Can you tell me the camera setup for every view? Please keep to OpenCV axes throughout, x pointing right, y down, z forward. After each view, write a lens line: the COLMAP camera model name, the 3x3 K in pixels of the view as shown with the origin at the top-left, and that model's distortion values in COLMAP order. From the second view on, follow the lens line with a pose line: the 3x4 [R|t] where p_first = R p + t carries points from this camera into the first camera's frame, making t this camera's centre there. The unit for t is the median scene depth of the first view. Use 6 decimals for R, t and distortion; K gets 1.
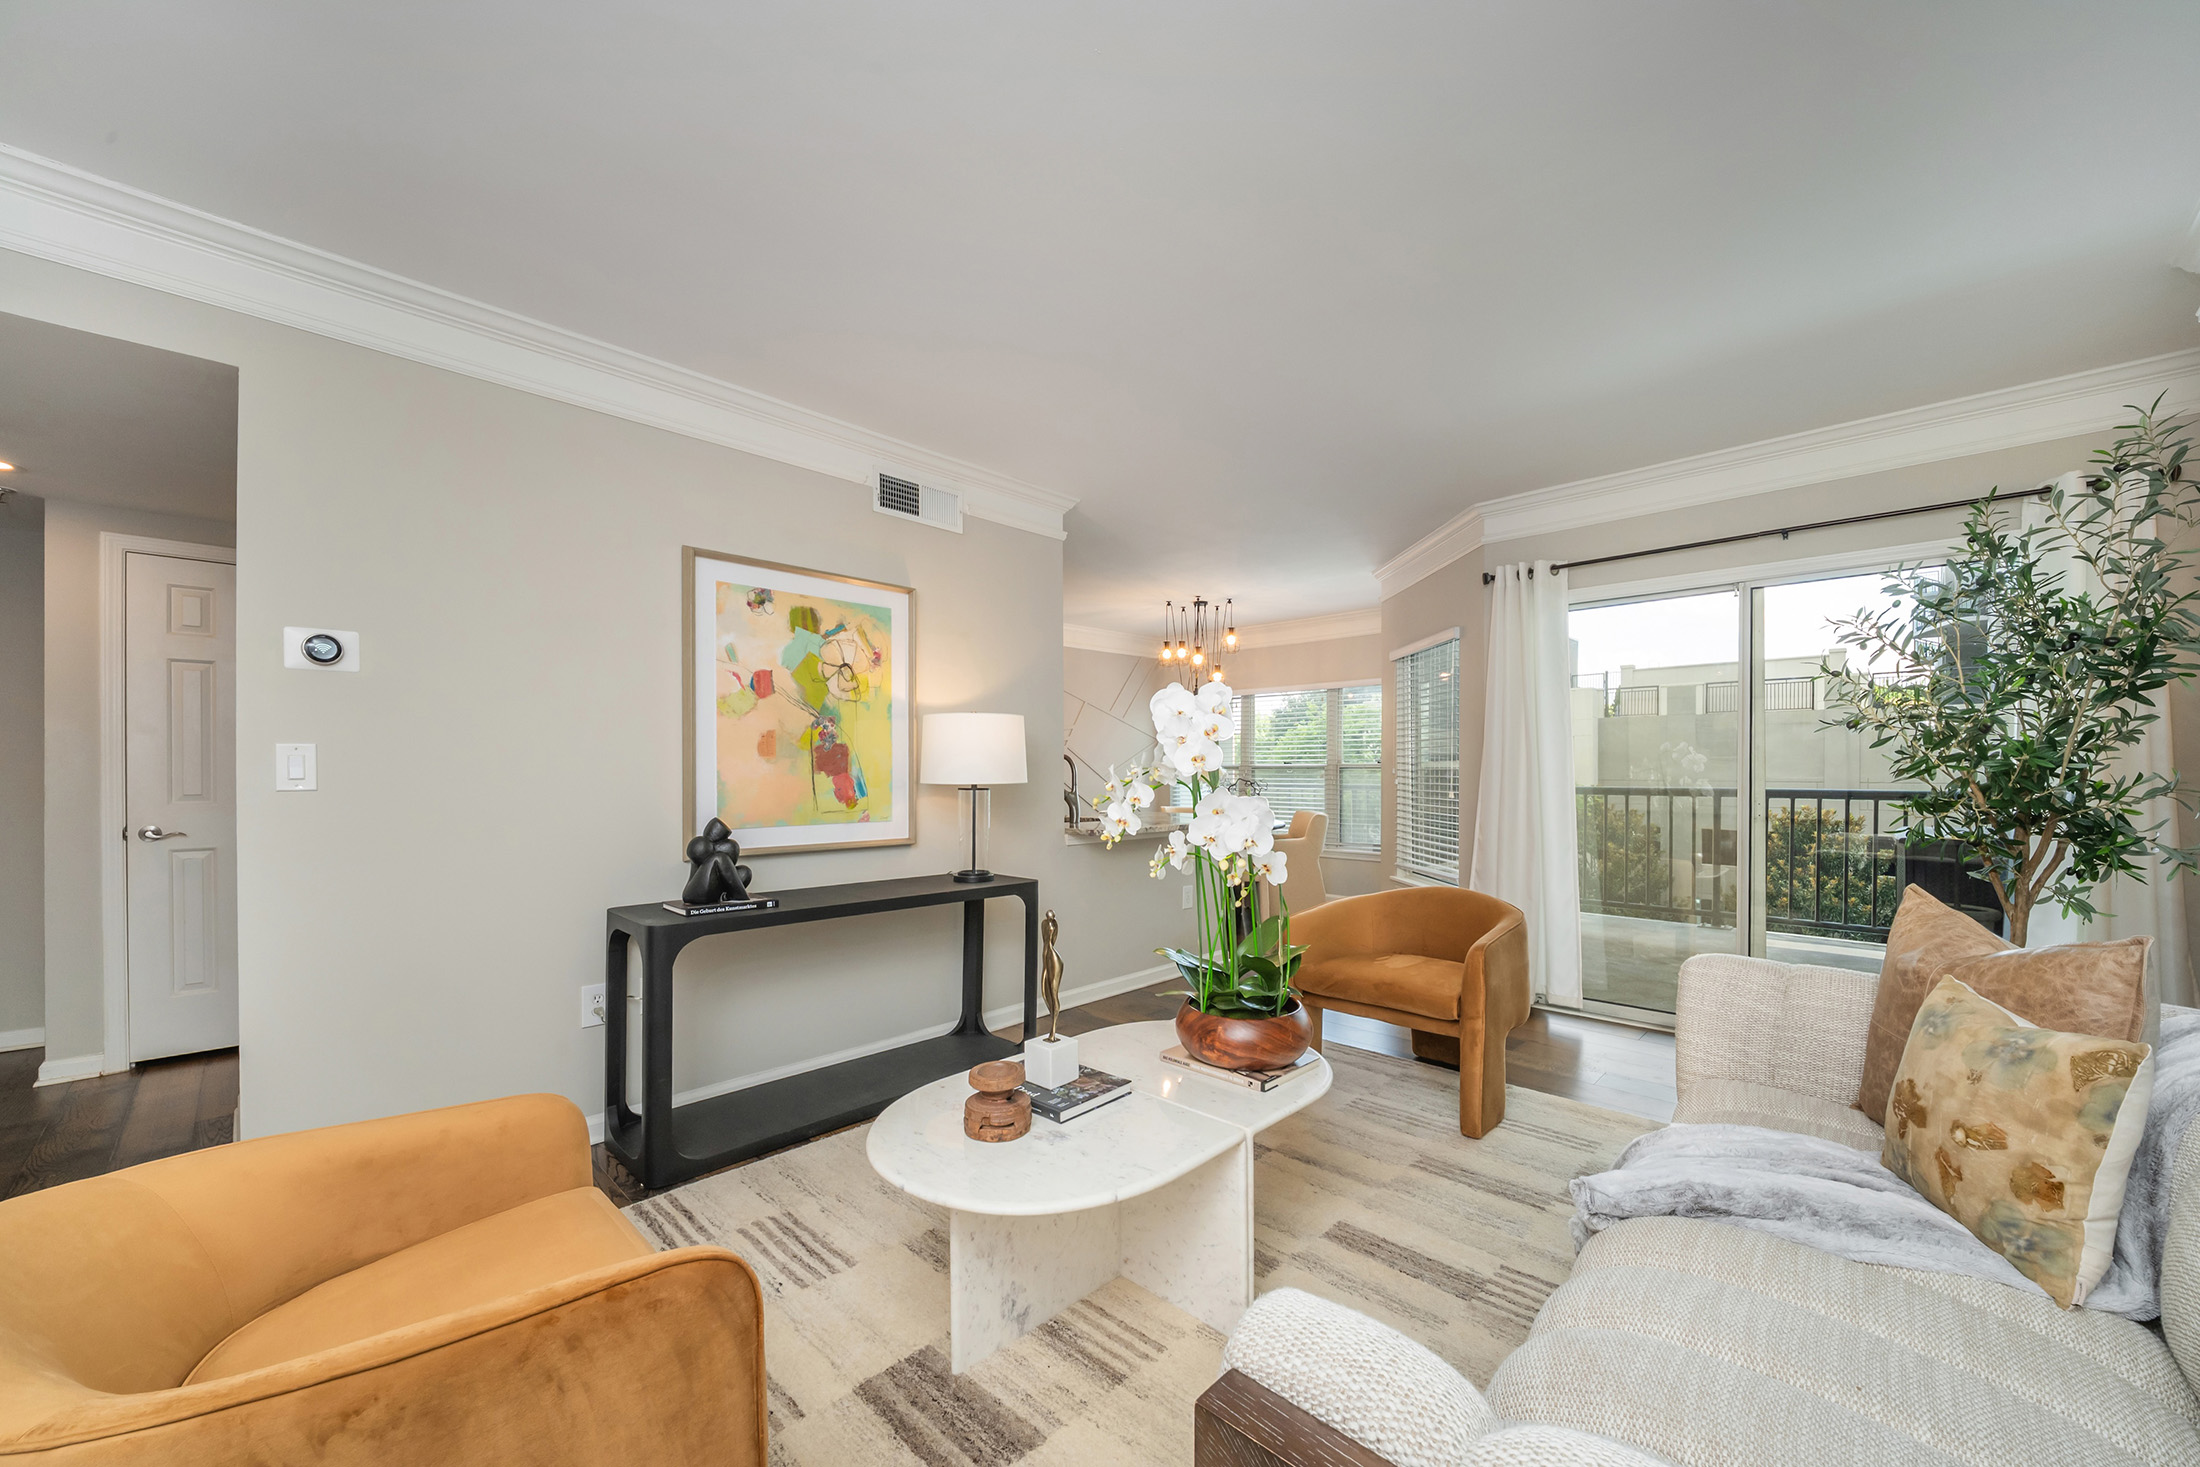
lens RADIAL K [[828.4, 0, 1113.8], [0, 828.4, 773.3], [0, 0, 1]] dist [0.000210, -0.003107]
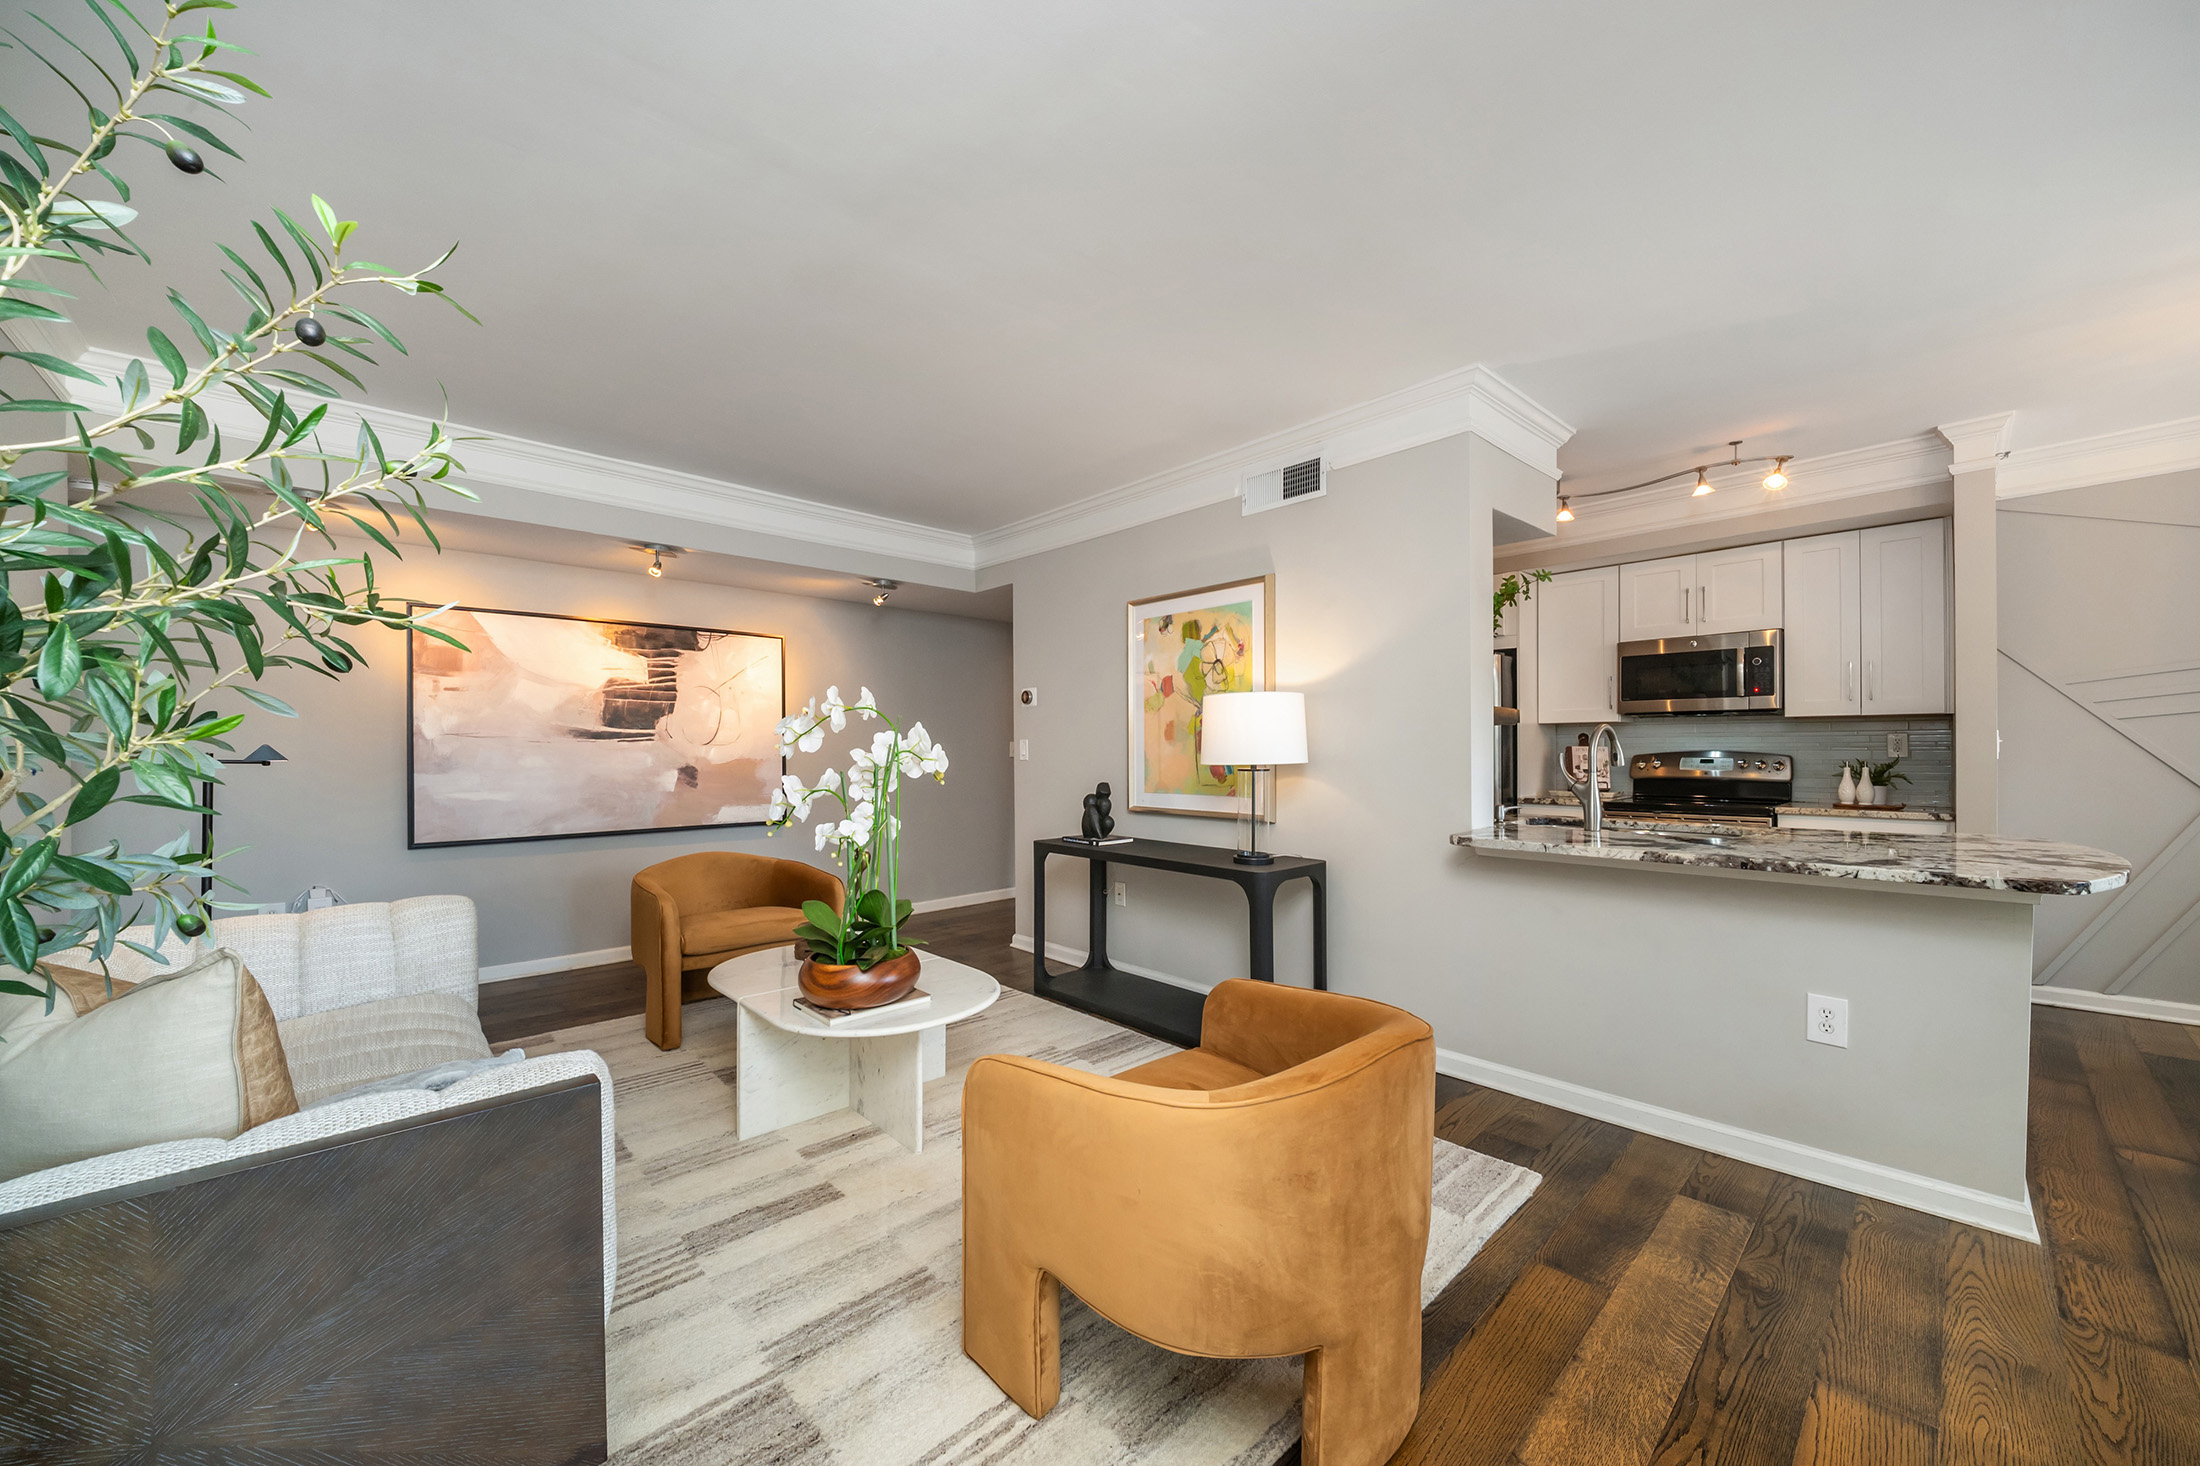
lens RADIAL K [[814.0, 0, 1118.0], [0, 814.0, 746.0], [0, 0, 1]] dist [-0.003256, -0.000428]
pose [[-0.074270, 0.001043, -0.997238, 0.881673], [0.005810, 0.999983, 0.000613, -0.012115], [0.997221, -0.005749, -0.074274, 0.997323]]
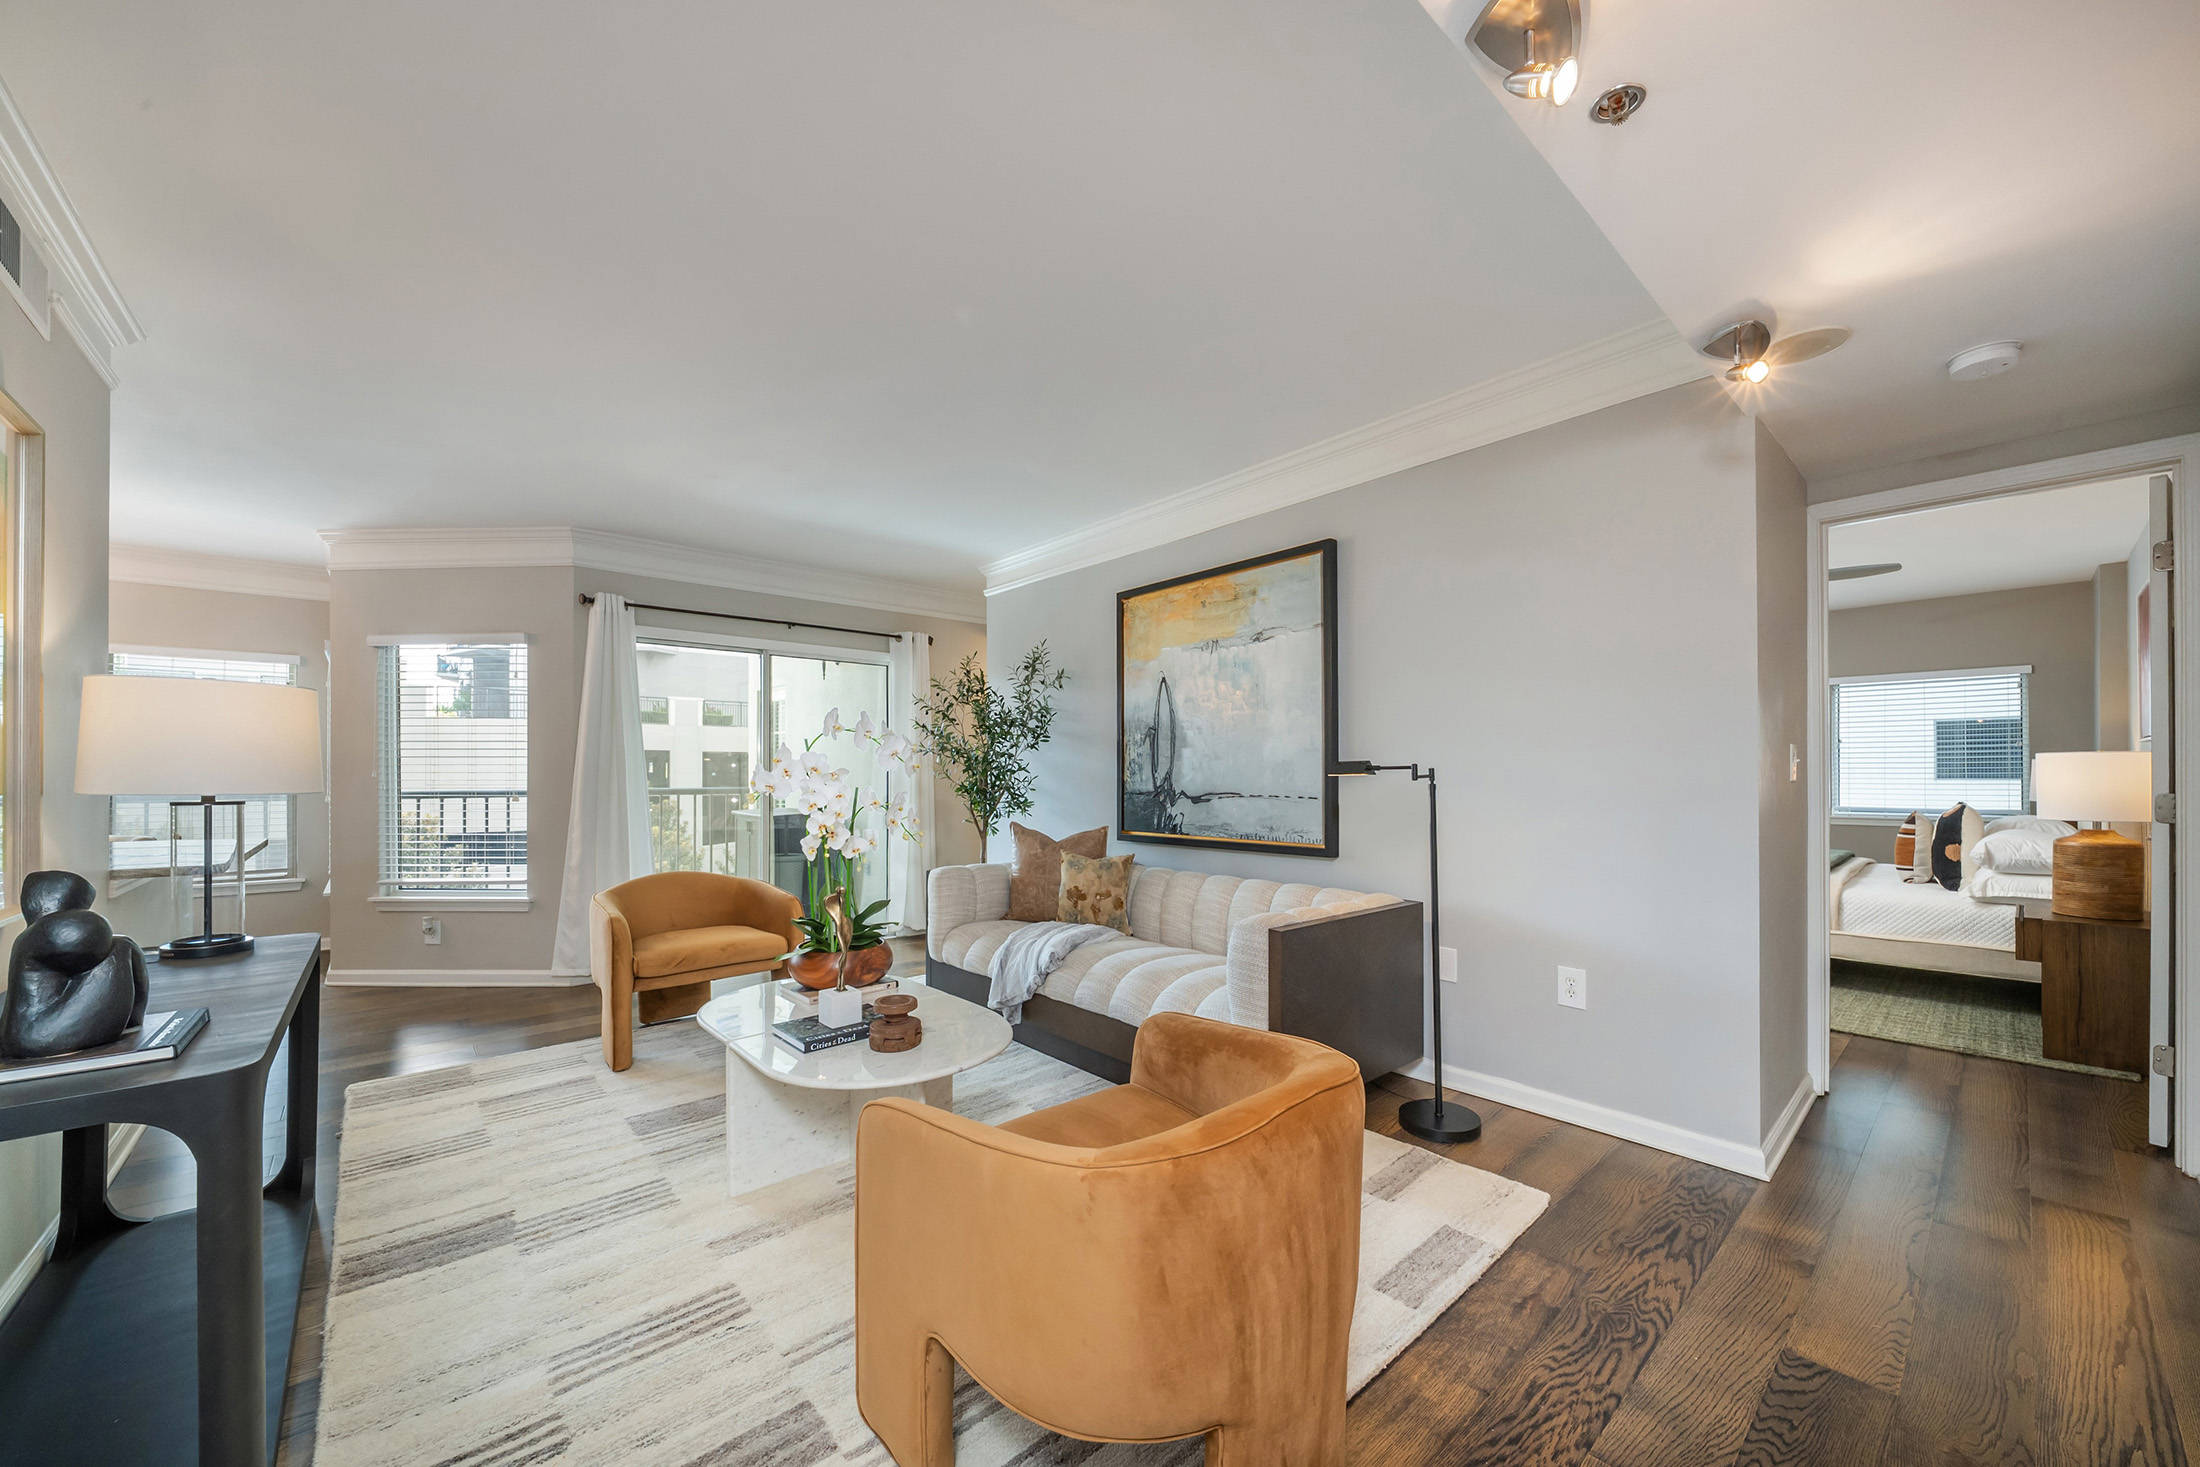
lens RADIAL K [[814.0, 0, 1109.7], [0, 814.0, 768.6], [0, 0, 1]] dist [-0.003256, -0.000428]
pose [[0.069032, 0.008734, 0.997576, -0.793358], [0.001608, 0.999959, -0.008866, 0.001107], [-0.997613, 0.002216, 0.069015, 0.317768]]
